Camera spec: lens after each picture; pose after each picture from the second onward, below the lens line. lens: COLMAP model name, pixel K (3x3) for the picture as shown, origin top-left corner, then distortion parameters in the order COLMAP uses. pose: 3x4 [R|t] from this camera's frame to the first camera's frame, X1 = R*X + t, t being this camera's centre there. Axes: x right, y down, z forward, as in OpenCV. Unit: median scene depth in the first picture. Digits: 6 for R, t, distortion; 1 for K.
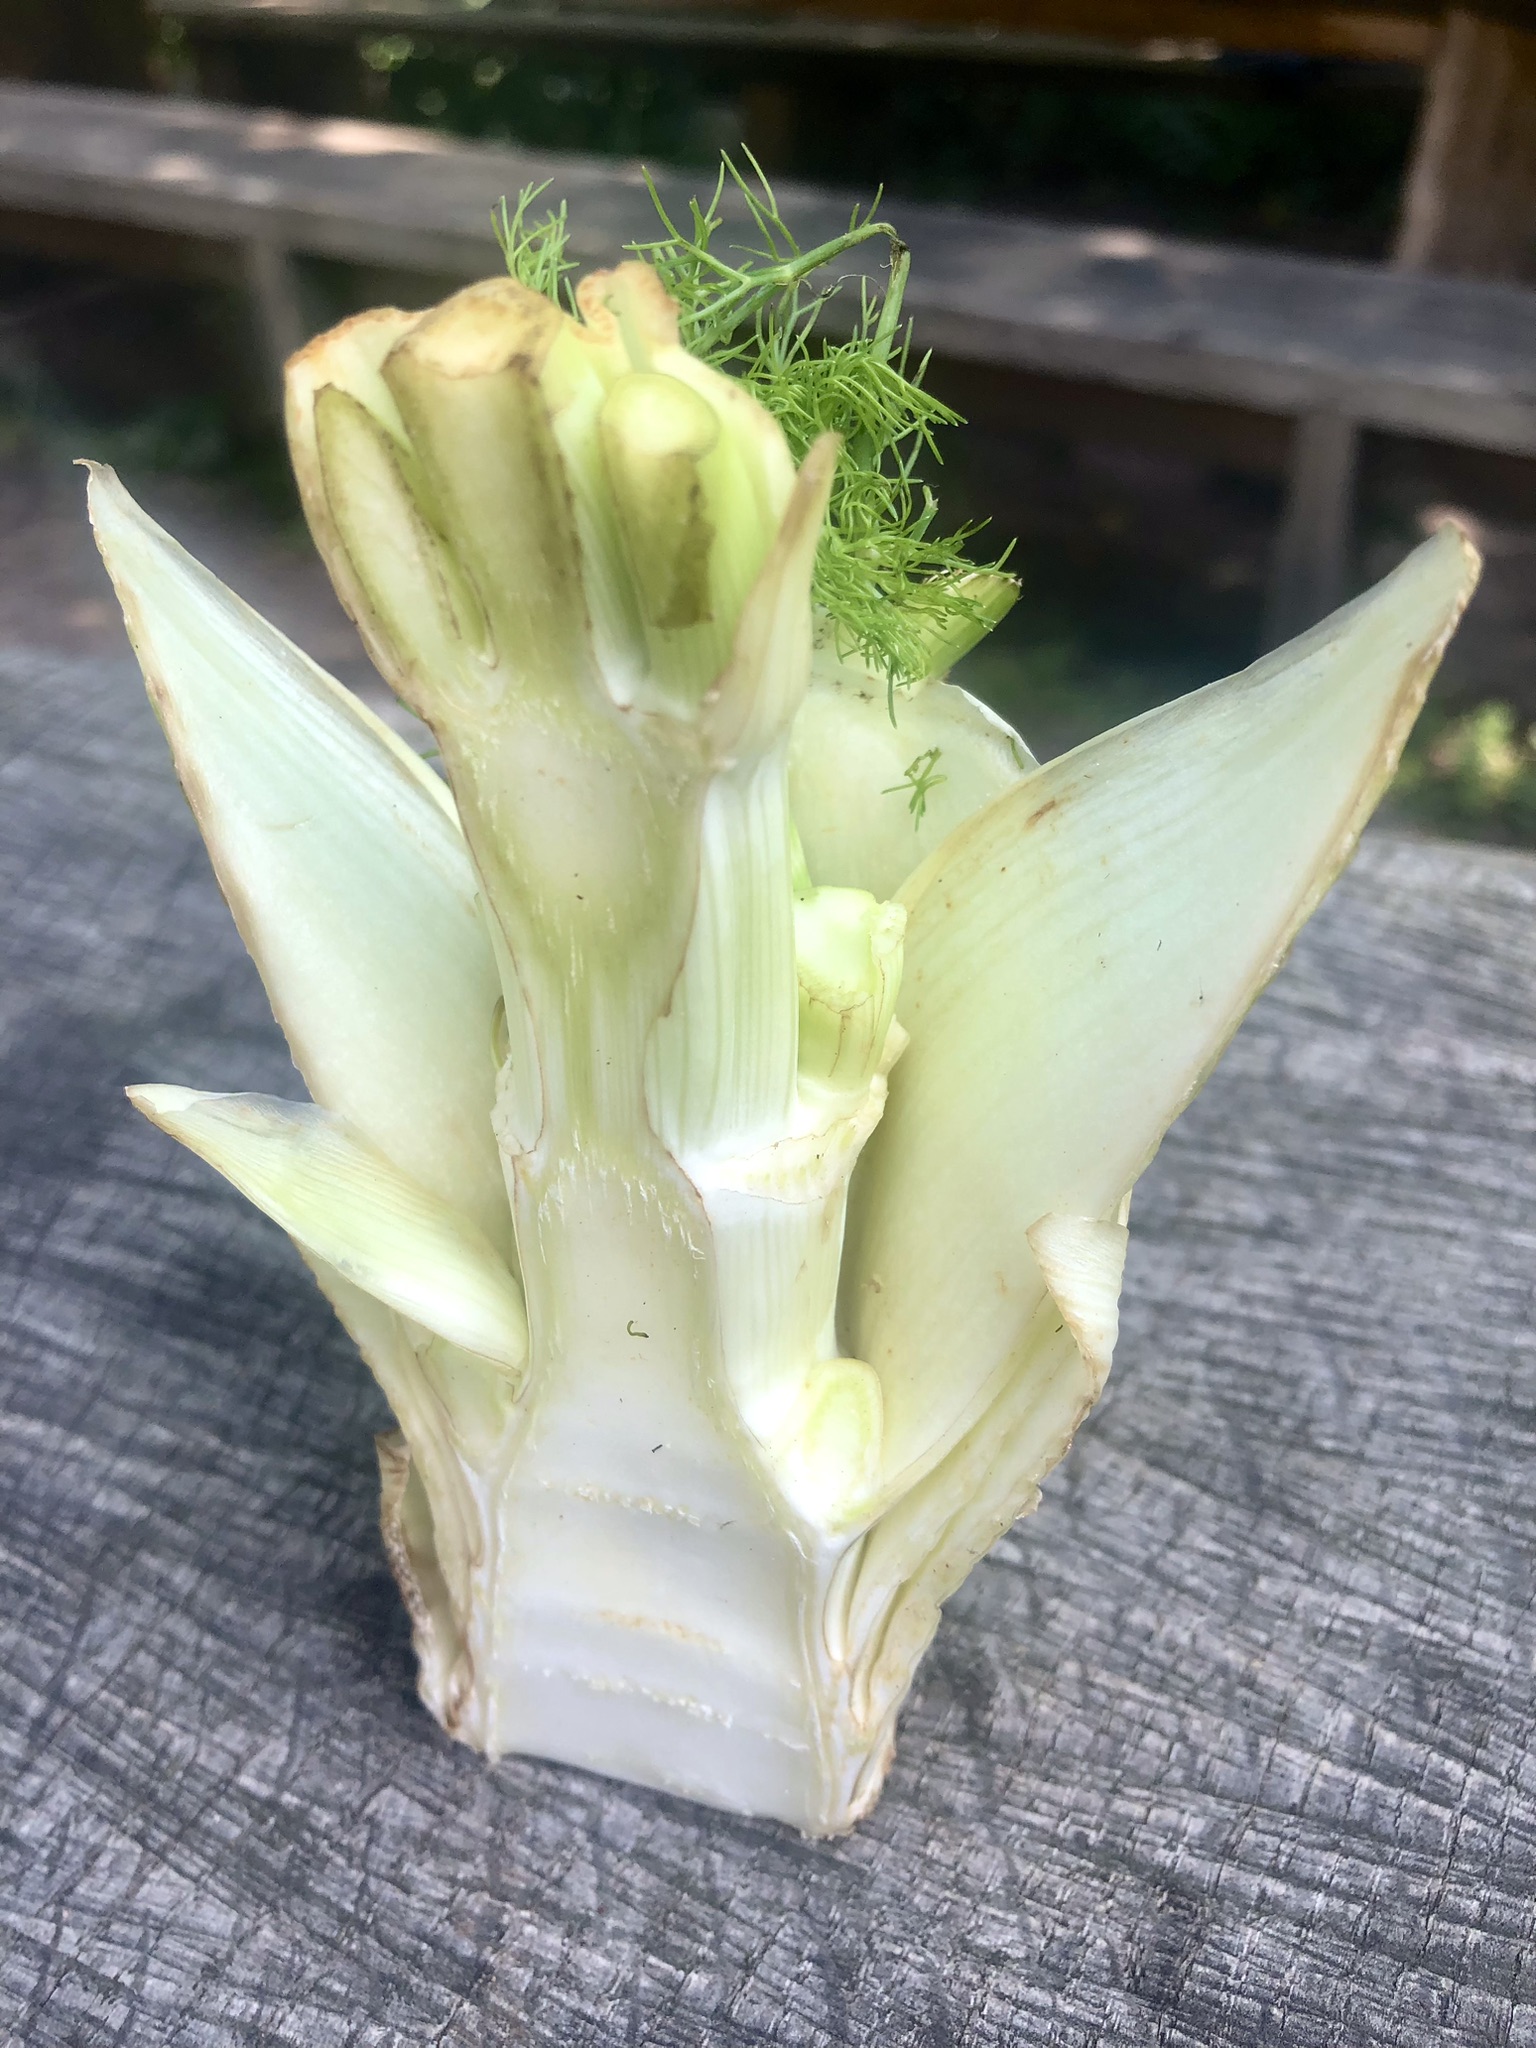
lens RADIAL K [[1678.4, 0, 864.6], [0, 1678.4, 1020.7], [0, 0, 1]] dist [0.003606, -0.235938]
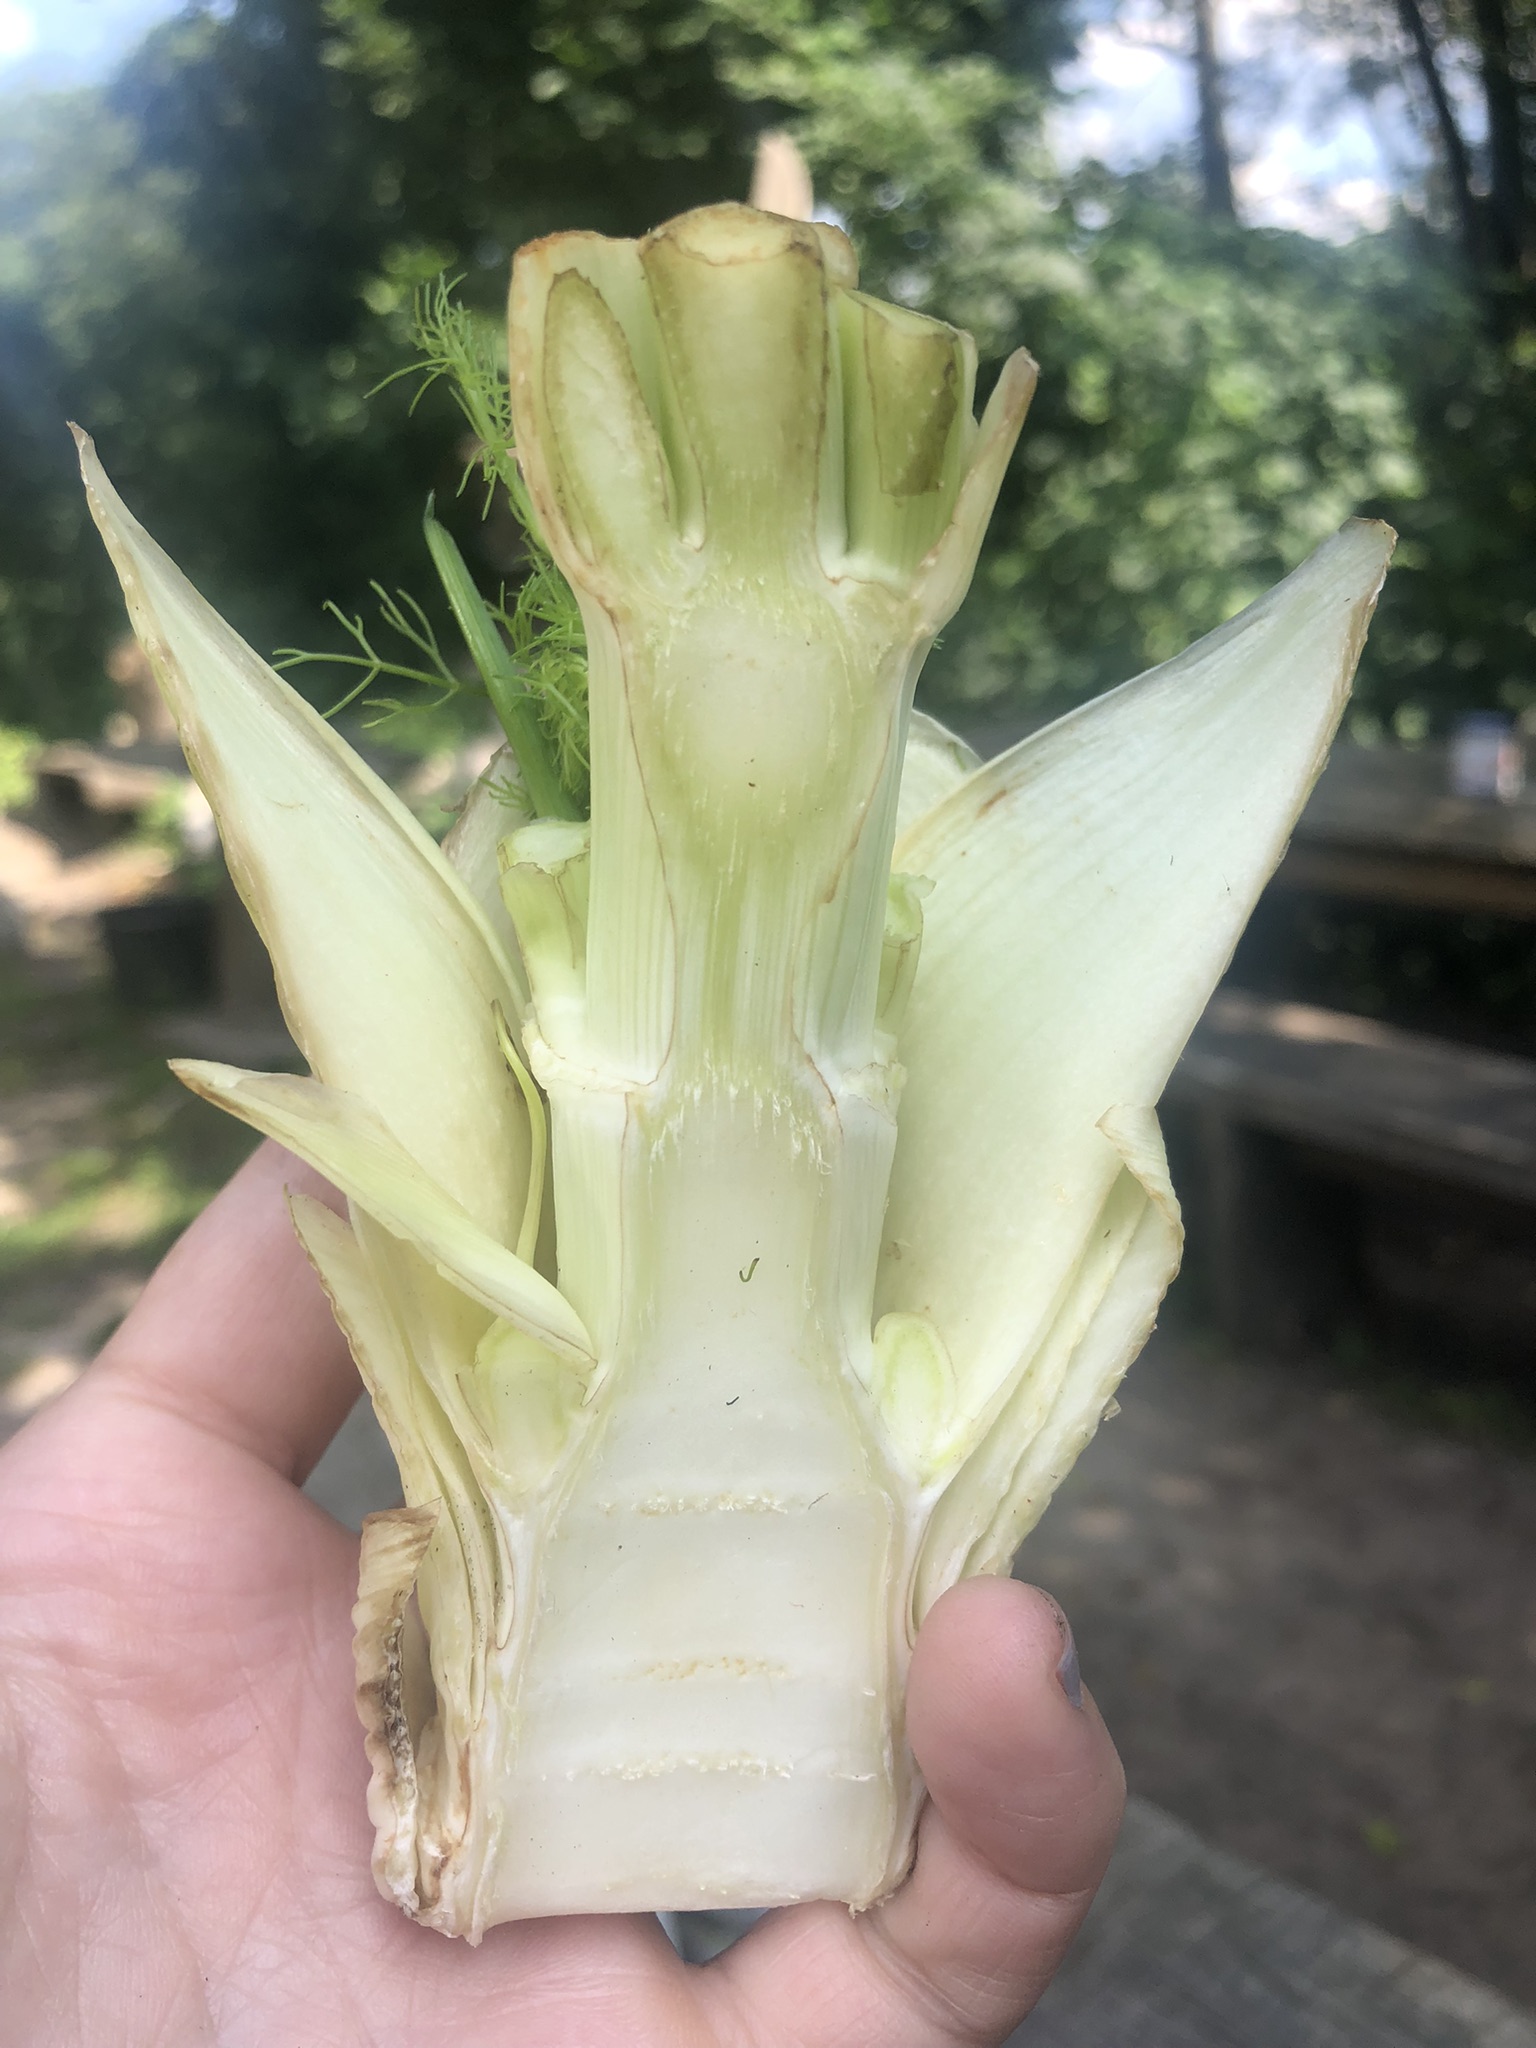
lens RADIAL K [[1632.9, 0, 770.1], [0, 1632.9, 1044.2], [0, 0, 1]] dist [-0.000951, -0.170141]
pose [[0.915932, -0.040033, 0.399331, -0.517179], [0.141946, 0.963014, -0.229033, 0.286337], [-0.375392, 0.266462, 0.887738, 0.127016]]
